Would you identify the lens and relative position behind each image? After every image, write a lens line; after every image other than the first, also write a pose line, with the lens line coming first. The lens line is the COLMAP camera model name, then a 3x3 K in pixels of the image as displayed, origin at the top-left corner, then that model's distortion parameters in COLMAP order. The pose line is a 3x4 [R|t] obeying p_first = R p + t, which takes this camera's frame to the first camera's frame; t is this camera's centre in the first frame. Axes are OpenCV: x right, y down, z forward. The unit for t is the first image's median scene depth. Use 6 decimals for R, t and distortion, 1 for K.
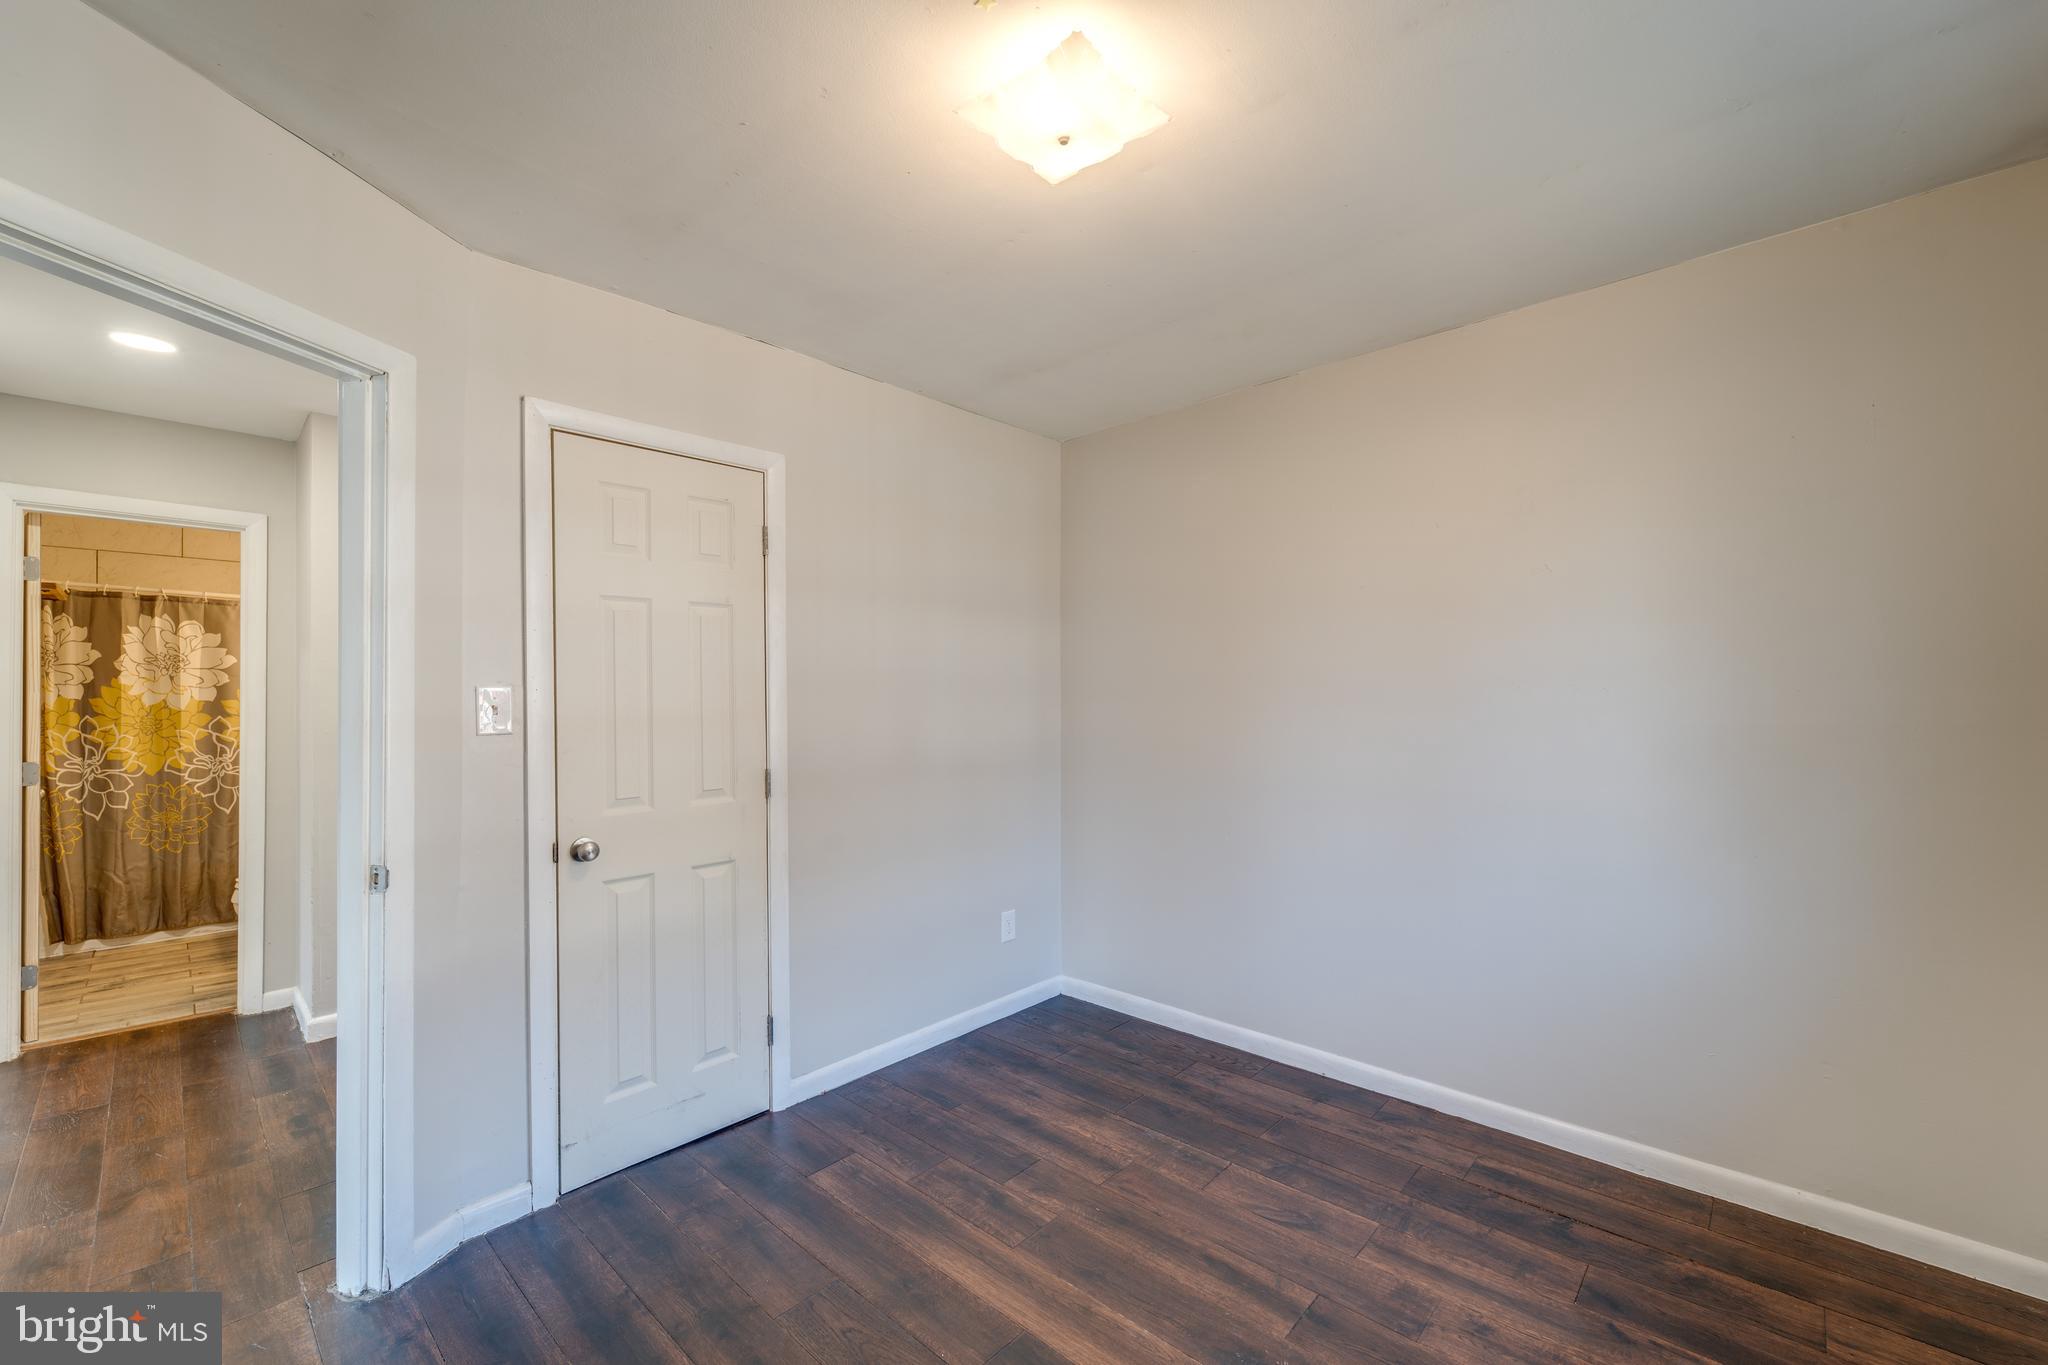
lens RADIAL K [[823.1, 0, 1025.0], [0, 823.1, 689.5], [0, 0, 1]] dist [-0.001525, -0.000809]
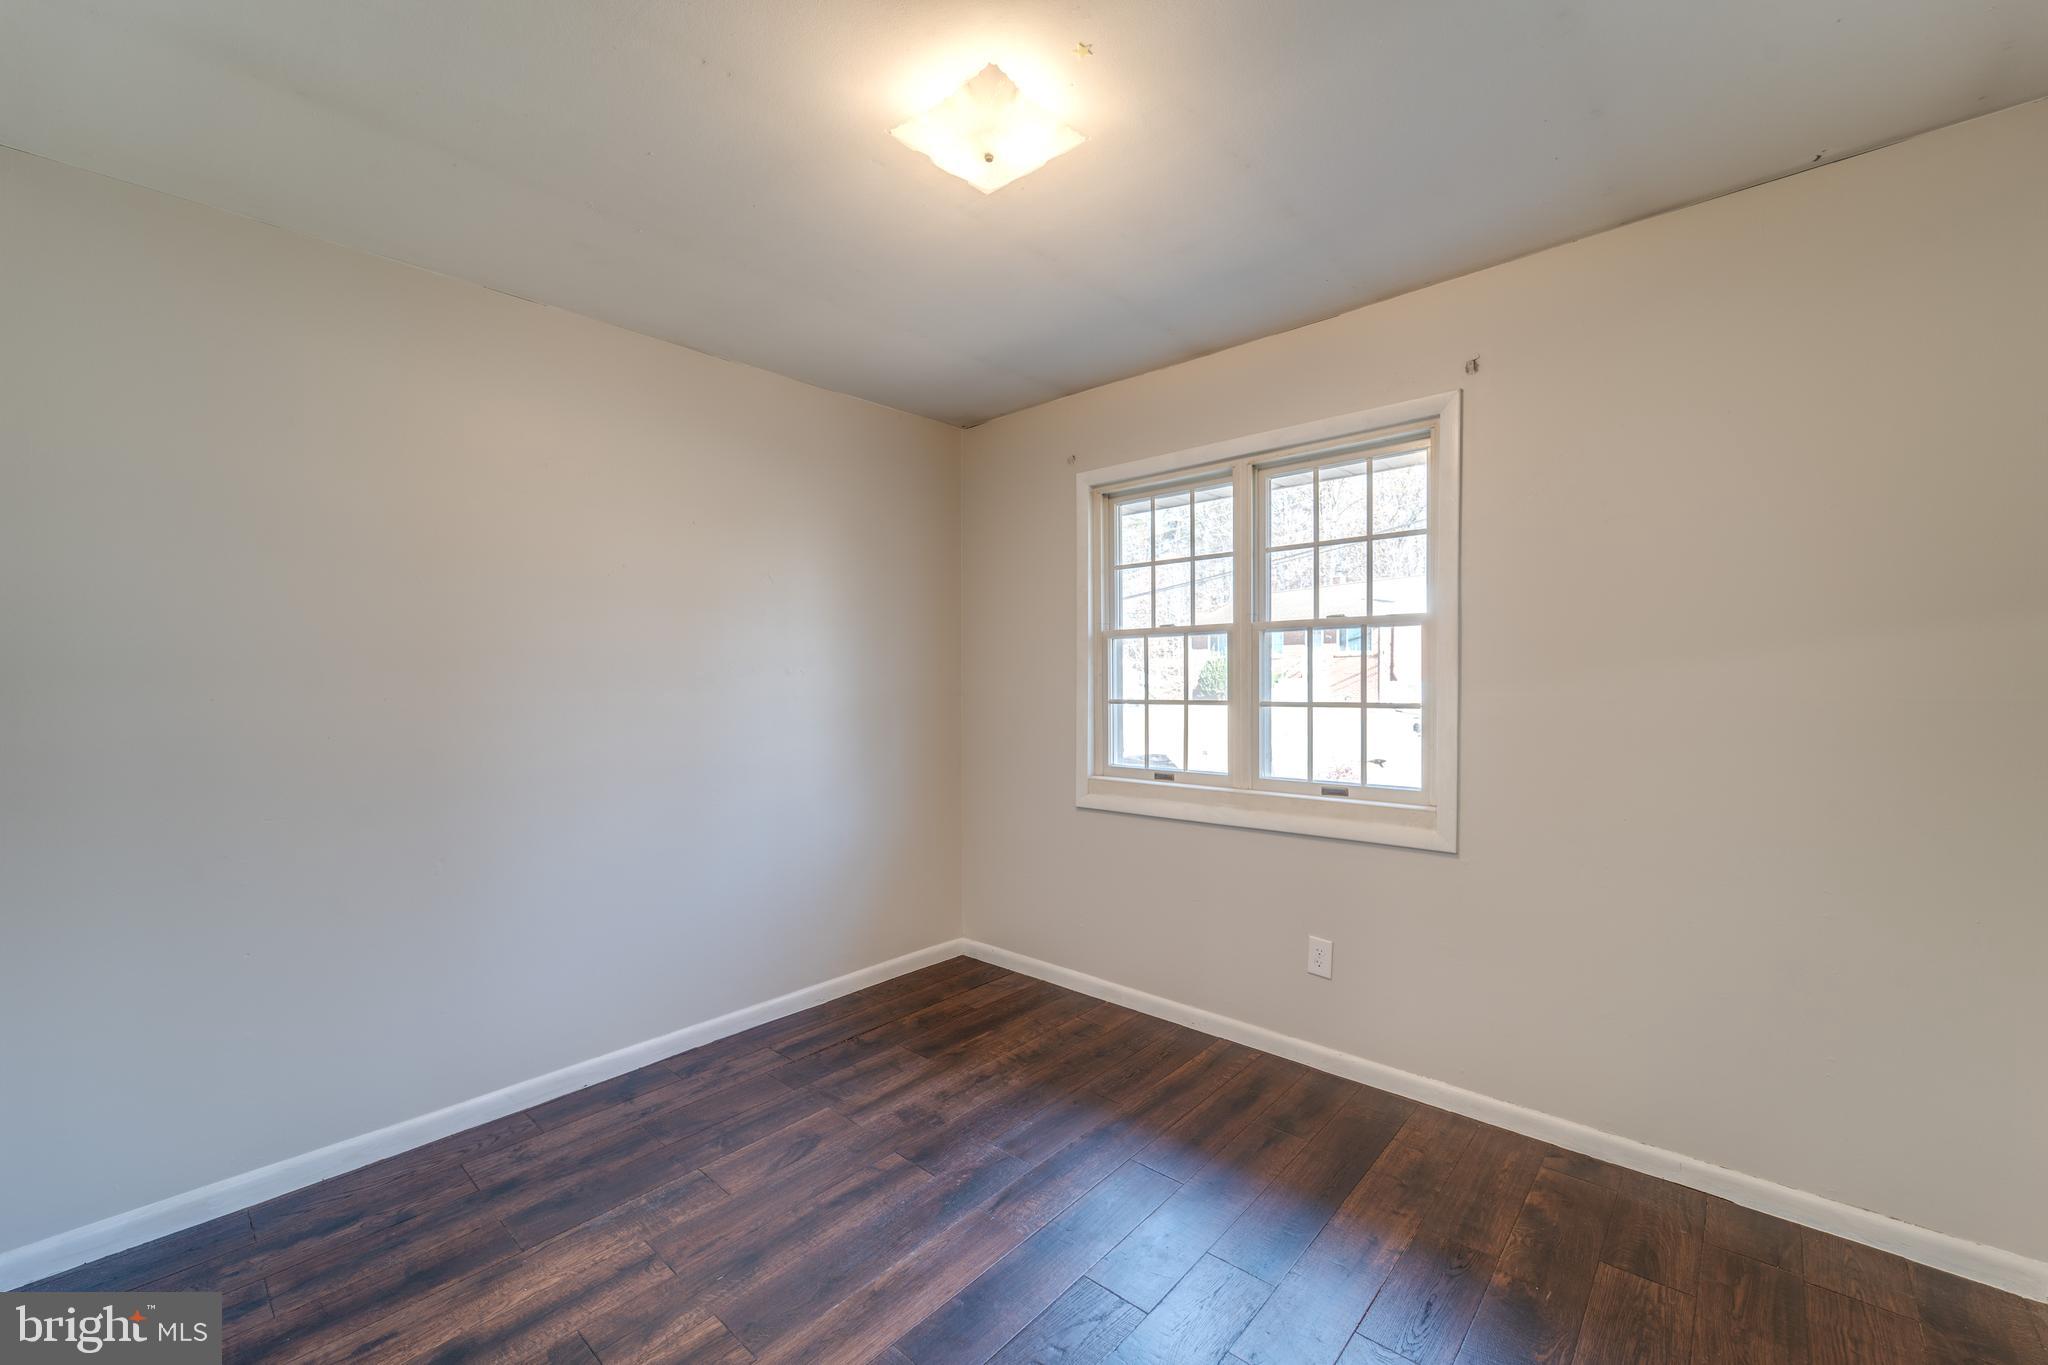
lens RADIAL K [[823.1, 0, 1020.9], [0, 823.1, 688.5], [0, 0, 1]] dist [-0.001525, -0.000809]
pose [[-0.015712, -0.008202, 0.999843, -0.727586], [-0.002236, 0.999964, 0.008168, 0.014444], [-0.999874, -0.002108, -0.015730, 0.673484]]
